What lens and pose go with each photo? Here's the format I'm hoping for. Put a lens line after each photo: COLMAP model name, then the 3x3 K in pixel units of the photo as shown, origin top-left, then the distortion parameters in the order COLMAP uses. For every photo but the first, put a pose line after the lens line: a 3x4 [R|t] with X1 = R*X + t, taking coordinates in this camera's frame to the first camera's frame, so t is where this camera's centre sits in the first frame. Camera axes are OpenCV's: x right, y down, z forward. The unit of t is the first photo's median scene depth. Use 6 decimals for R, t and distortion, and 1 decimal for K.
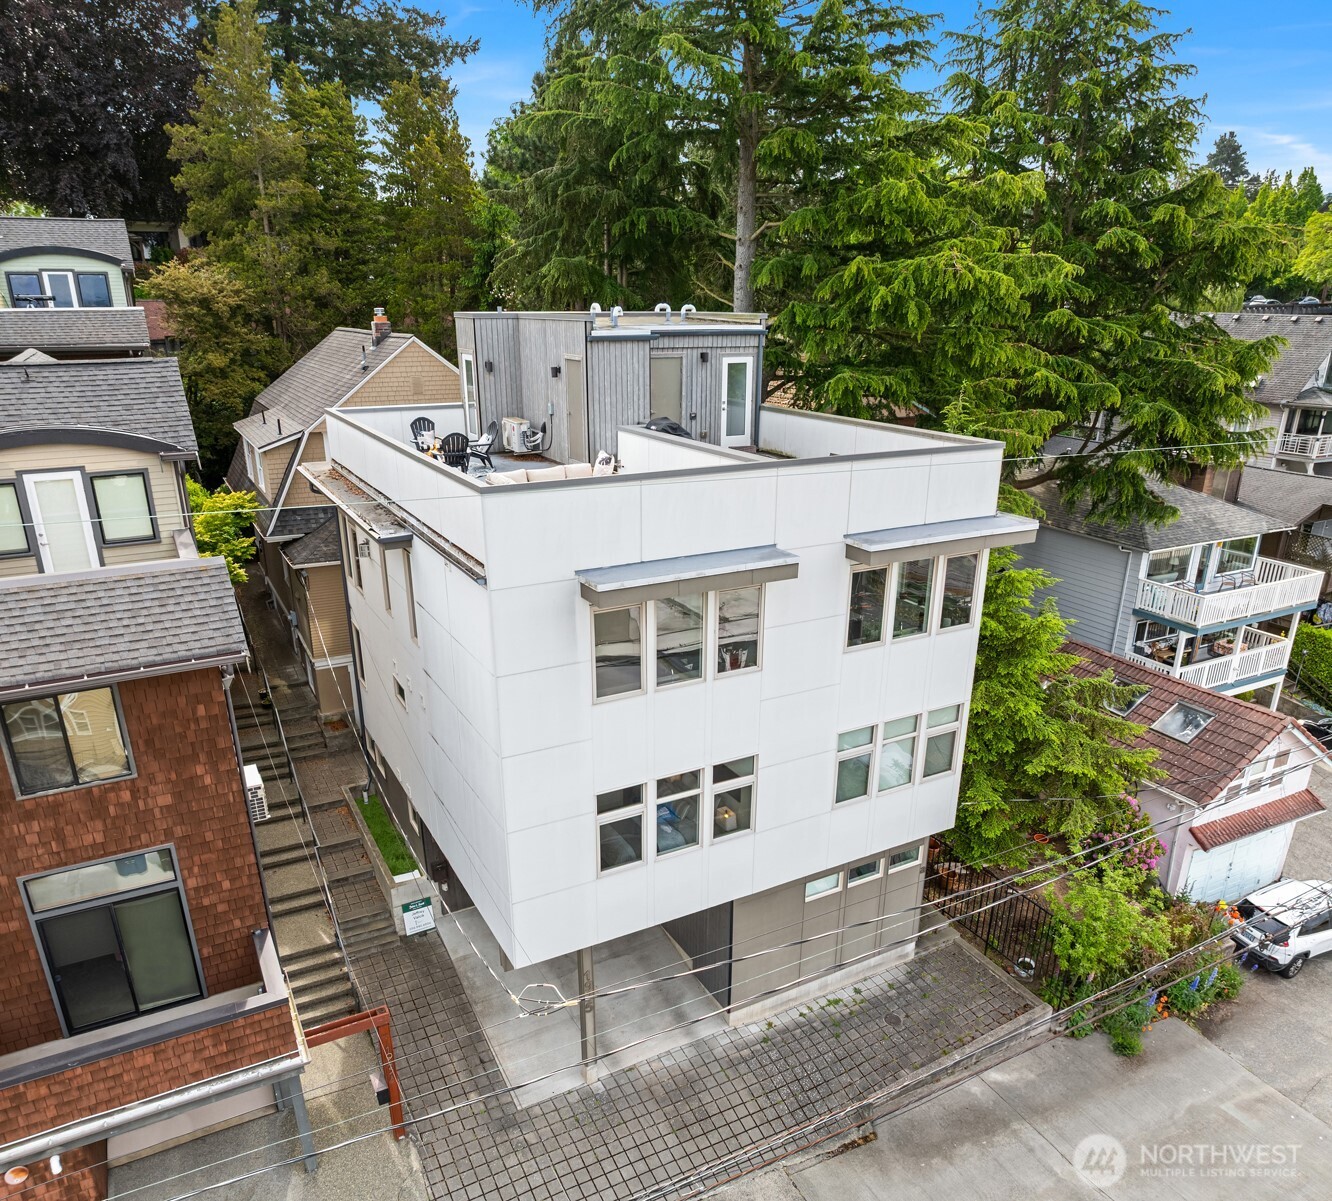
lens RADIAL K [[971.7, 0, 667.8], [0, 971.7, 685.0], [0, 0, 1]] dist [-0.016851, -0.004563]
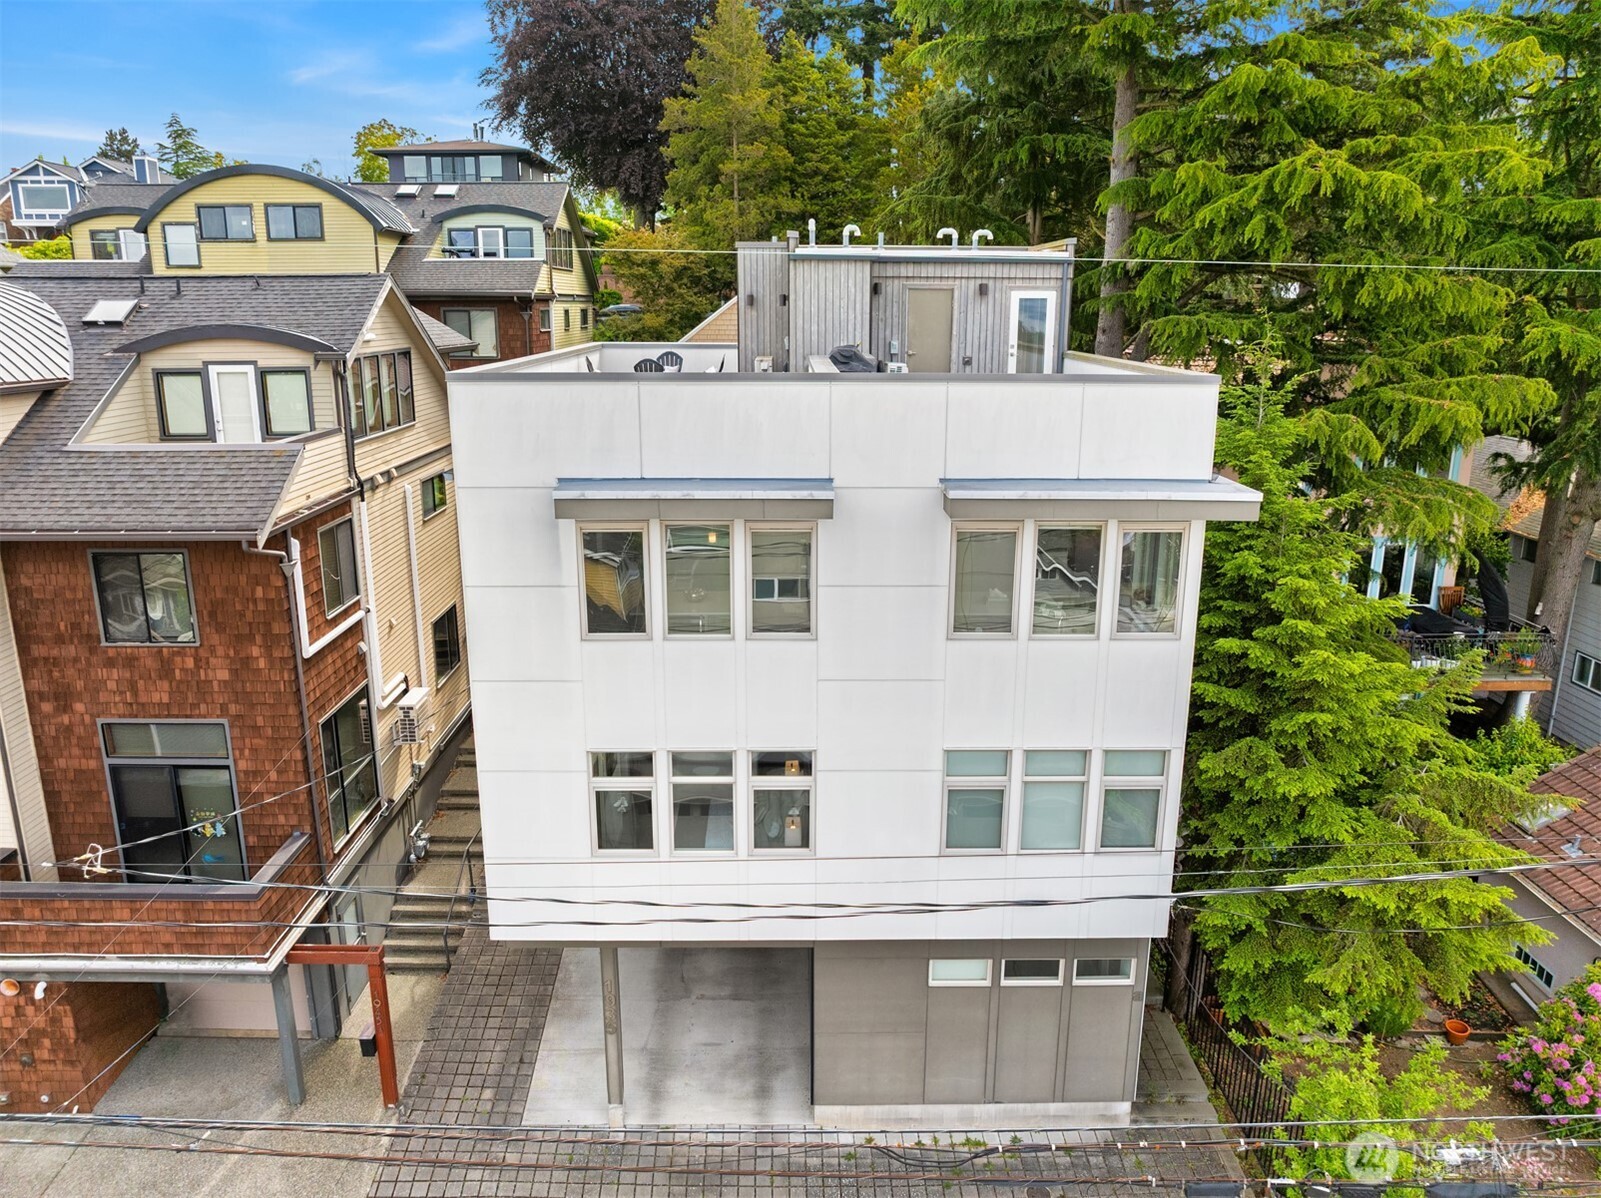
lens RADIAL K [[1150.3, 0, 800.5], [0, 1150.3, 599.0], [0, 0, 1]] dist [-0.029633, -0.005490]
pose [[0.883321, 0.116708, -0.454009, 0.450947], [-0.173891, 0.980990, -0.086149, 0.031200], [0.435324, 0.155045, 0.886823, 0.149137]]
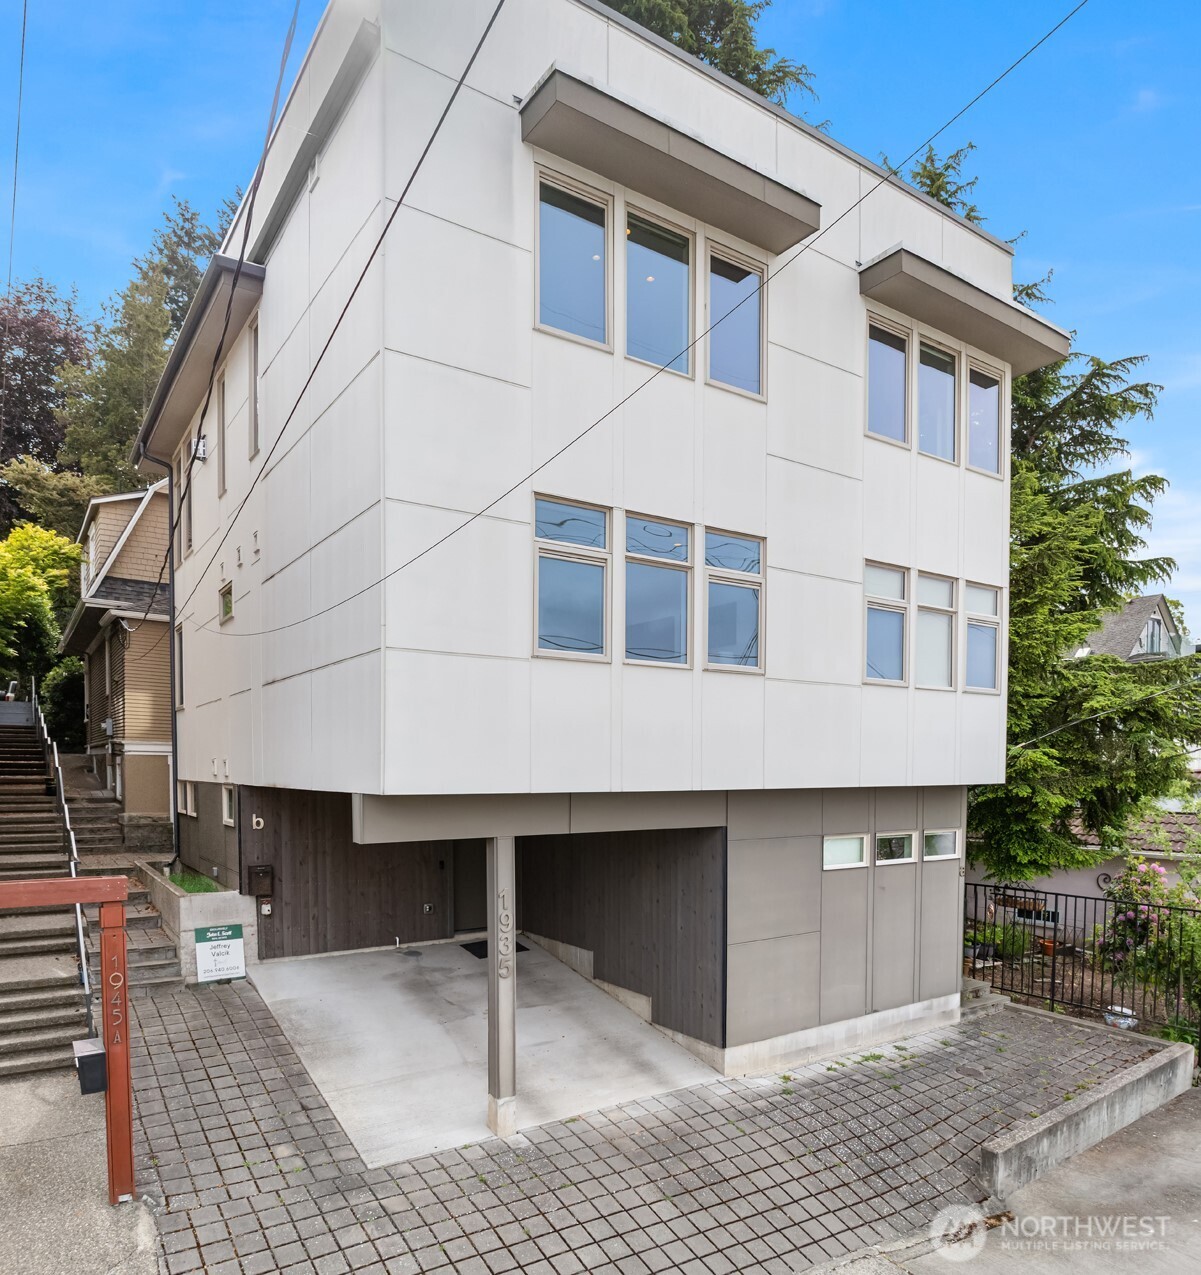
lens RADIAL K [[884.0, 0, 596.4], [0, 884.0, 795.6], [0, 0, 1]] dist [-0.030068, 0.000253]
pose [[0.995609, -0.003590, 0.093537, -0.074696], [0.035168, 0.940402, -0.338241, 0.406246], [-0.086748, 0.340045, 0.936399, 0.469199]]
